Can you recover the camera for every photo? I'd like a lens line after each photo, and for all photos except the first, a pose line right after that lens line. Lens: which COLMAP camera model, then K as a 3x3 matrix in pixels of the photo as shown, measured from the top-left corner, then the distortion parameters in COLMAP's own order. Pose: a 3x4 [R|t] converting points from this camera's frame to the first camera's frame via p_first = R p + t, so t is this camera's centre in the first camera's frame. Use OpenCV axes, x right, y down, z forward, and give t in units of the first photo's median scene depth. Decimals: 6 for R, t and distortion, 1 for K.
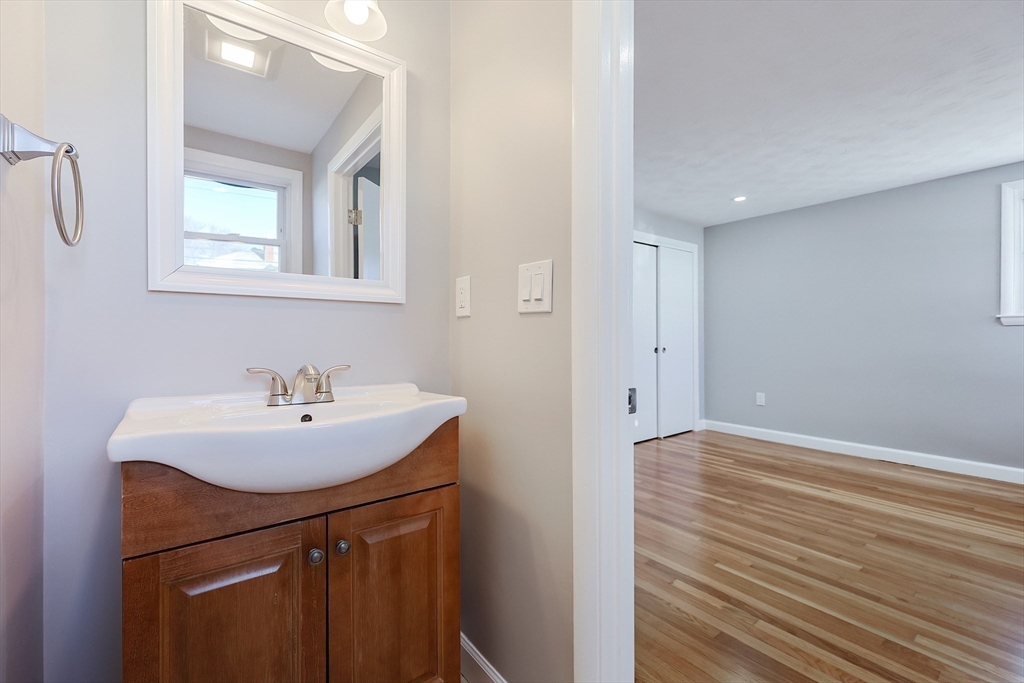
lens RADIAL K [[433.1, 0, 515.4], [0, 433.1, 338.6], [0, 0, 1]] dist [-0.001574, -0.000258]
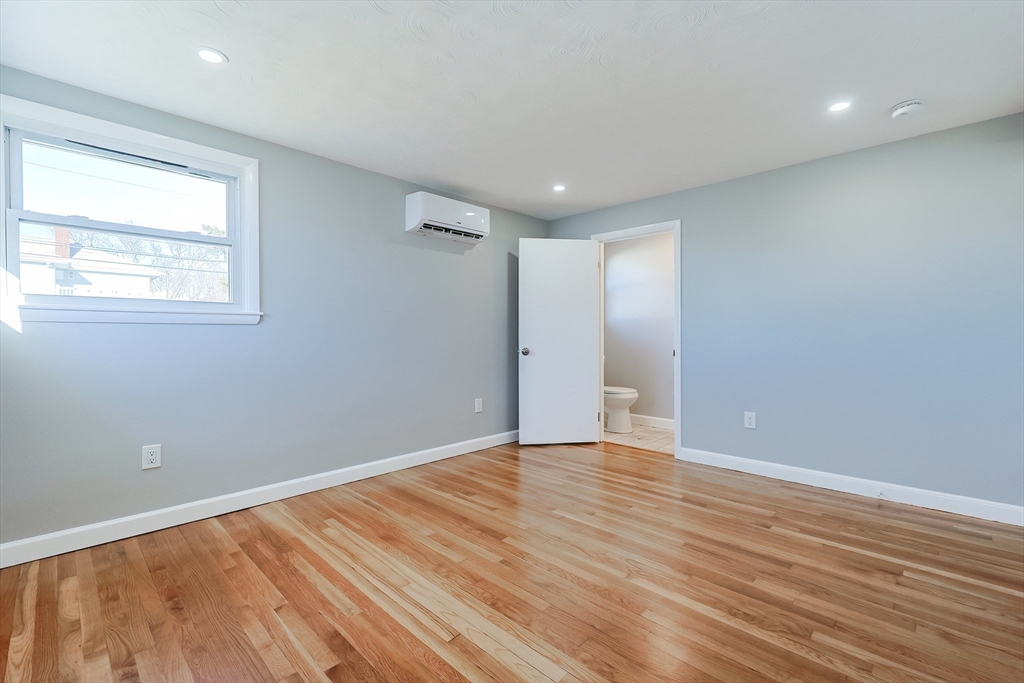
lens RADIAL K [[448.5, 0, 490.8], [0, 448.5, 337.1], [0, 0, 1]] dist [-0.001510, -0.000457]
pose [[-0.995103, 0.007132, -0.098584, 0.749803], [0.006698, 0.999966, 0.004738, -0.011072], [0.098614, 0.004055, -0.995117, 1.575918]]
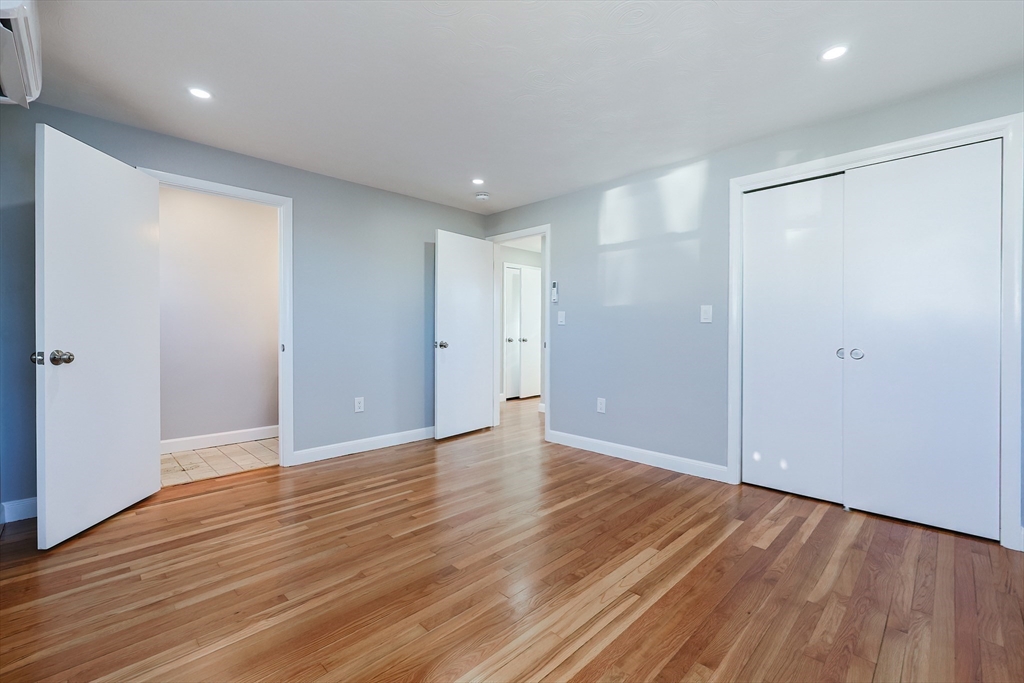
lens RADIAL K [[456.2, 0, 539.2], [0, 456.2, 333.5], [0, 0, 1]] dist [0.001917, 0.000213]
pose [[0.157592, 0.009776, -0.987456, 1.346007], [-0.004312, 0.999948, 0.009211, -0.004991], [0.987495, 0.002806, 0.157626, 0.791864]]
